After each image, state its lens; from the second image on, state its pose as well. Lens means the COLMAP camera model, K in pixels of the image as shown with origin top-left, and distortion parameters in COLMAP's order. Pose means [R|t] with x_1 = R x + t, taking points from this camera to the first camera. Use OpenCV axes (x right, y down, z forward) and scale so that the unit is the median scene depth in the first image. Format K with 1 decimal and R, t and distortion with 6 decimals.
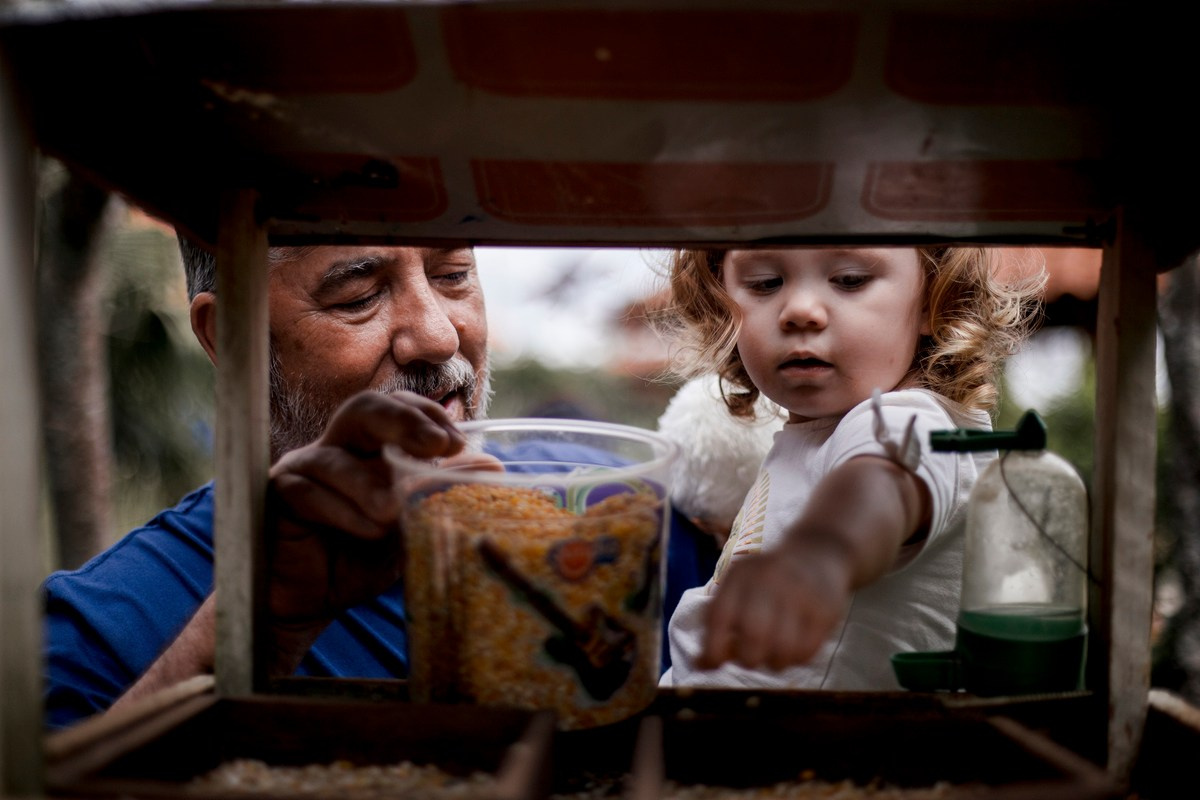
lens RADIAL K [[2107.8, 0, 606.5], [0, 2107.8, 399.3], [0, 0, 1]] dist [-0.111963, 0.000000]
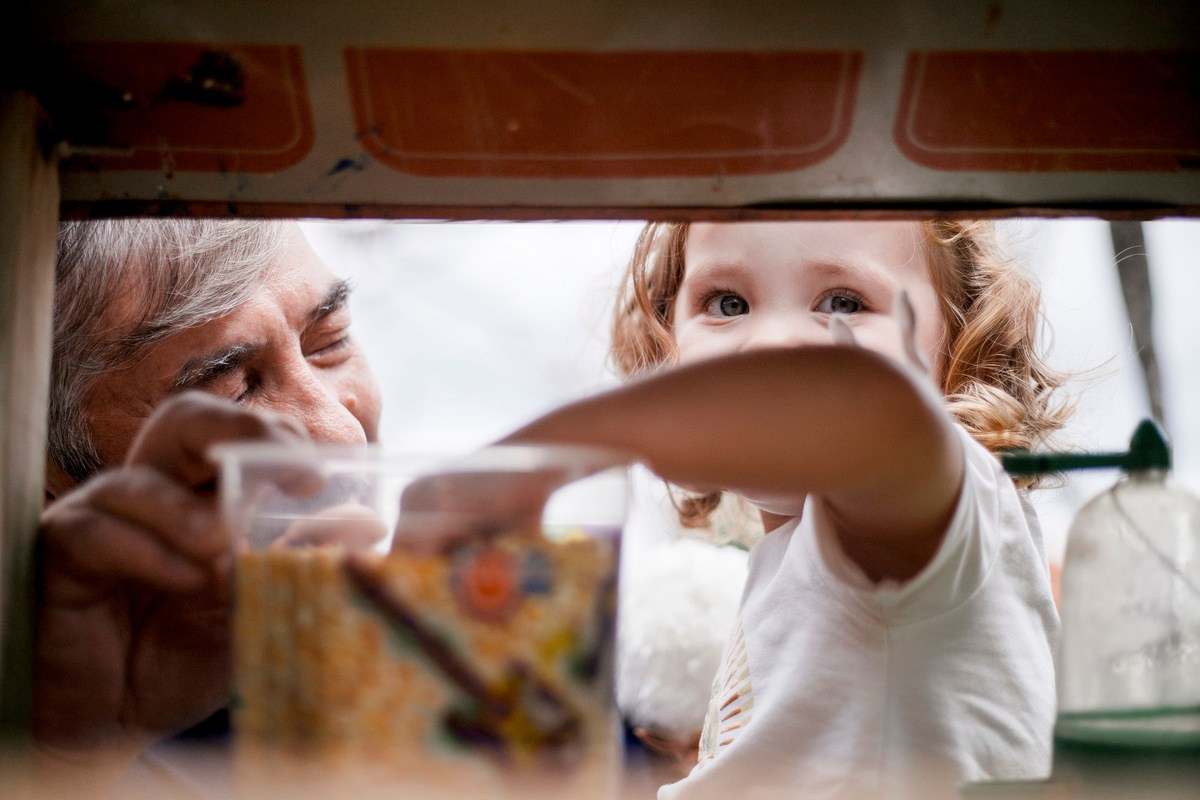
lens RADIAL K [[2107.8, 0, 596.4], [0, 2107.8, 400.4], [0, 0, 1]] dist [-0.111963, 0.000000]
pose [[0.999193, 0.007258, 0.039494, -0.007860], [-0.000037, 0.983694, -0.179852, 0.130202], [-0.040155, 0.179706, 0.982901, 0.334758]]
